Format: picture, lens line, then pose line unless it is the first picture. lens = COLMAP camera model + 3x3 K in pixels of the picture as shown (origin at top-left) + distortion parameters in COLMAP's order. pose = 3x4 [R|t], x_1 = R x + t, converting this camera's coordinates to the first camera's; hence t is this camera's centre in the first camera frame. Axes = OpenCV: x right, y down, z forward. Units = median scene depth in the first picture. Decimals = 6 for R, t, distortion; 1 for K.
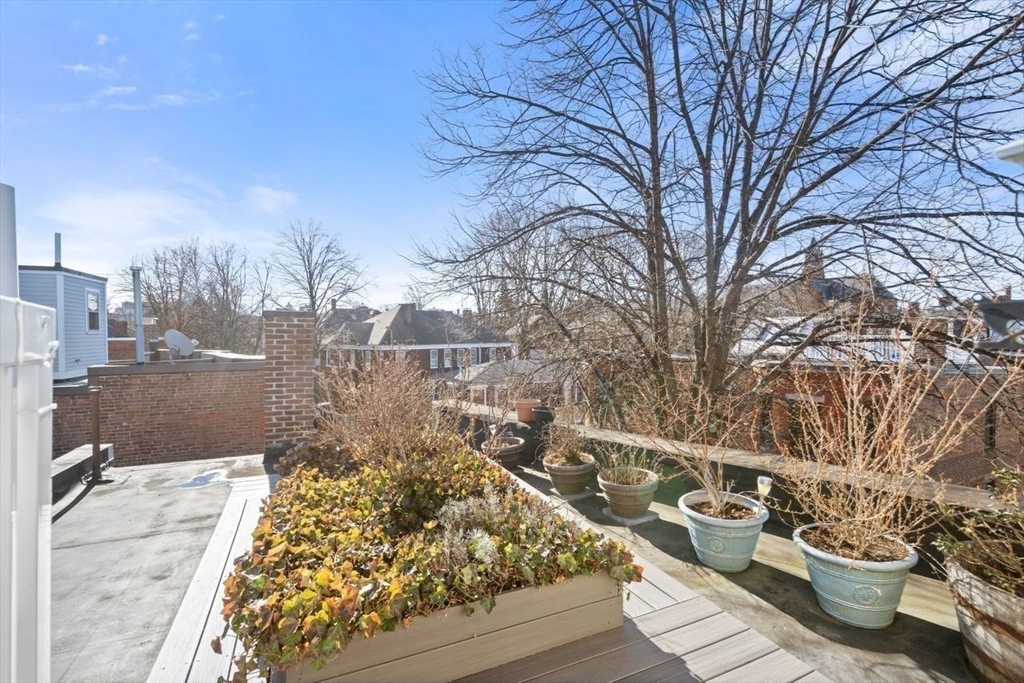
lens RADIAL K [[471.1, 0, 510.3], [0, 471.1, 340.0], [0, 0, 1]] dist [-0.001776, 0.000302]
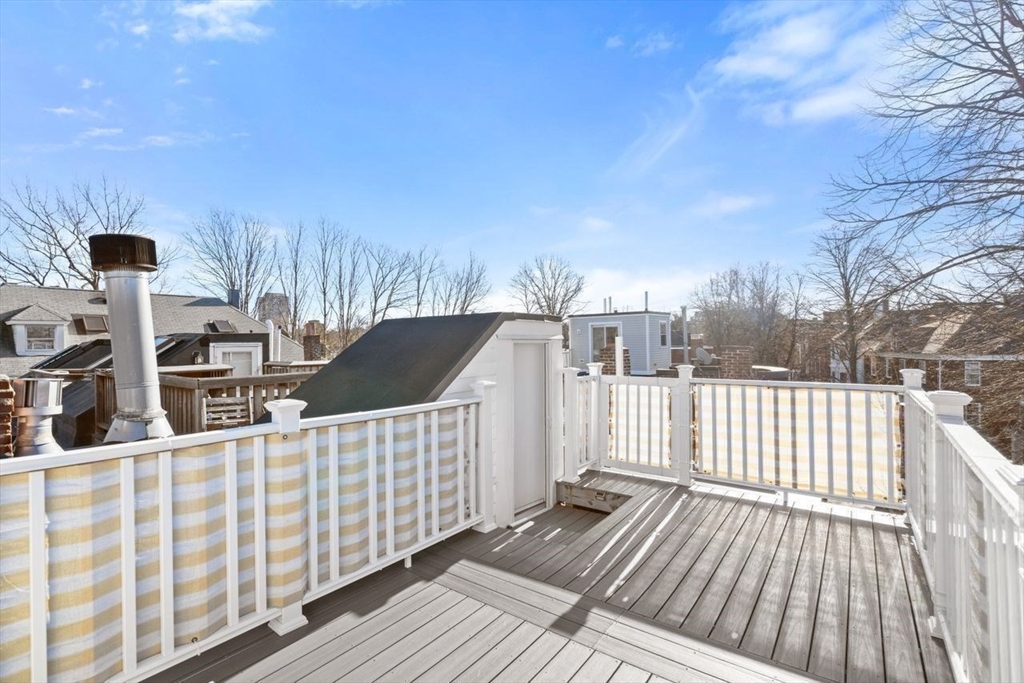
lens RADIAL K [[471.1, 0, 509.8], [0, 471.1, 345.3], [0, 0, 1]] dist [-0.001776, 0.000302]
pose [[0.484084, 0.003314, -0.875015, 0.089713], [0.001132, 0.999990, 0.004414, -0.009630], [0.875021, -0.003128, 0.484075, -0.080594]]
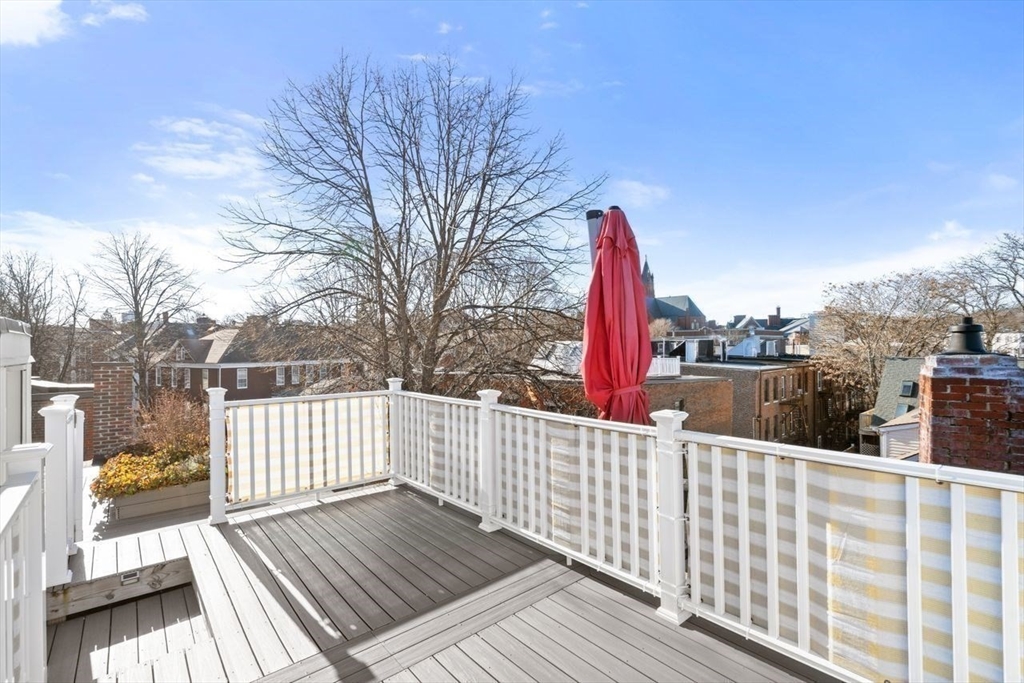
lens RADIAL K [[471.1, 0, 512.5], [0, 471.1, 342.8], [0, 0, 1]] dist [-0.001776, 0.000302]
pose [[0.963320, -0.003735, 0.268329, 0.046259], [0.008029, 0.999857, -0.014905, -0.011943], [-0.268235, 0.016513, 0.963212, -0.102788]]
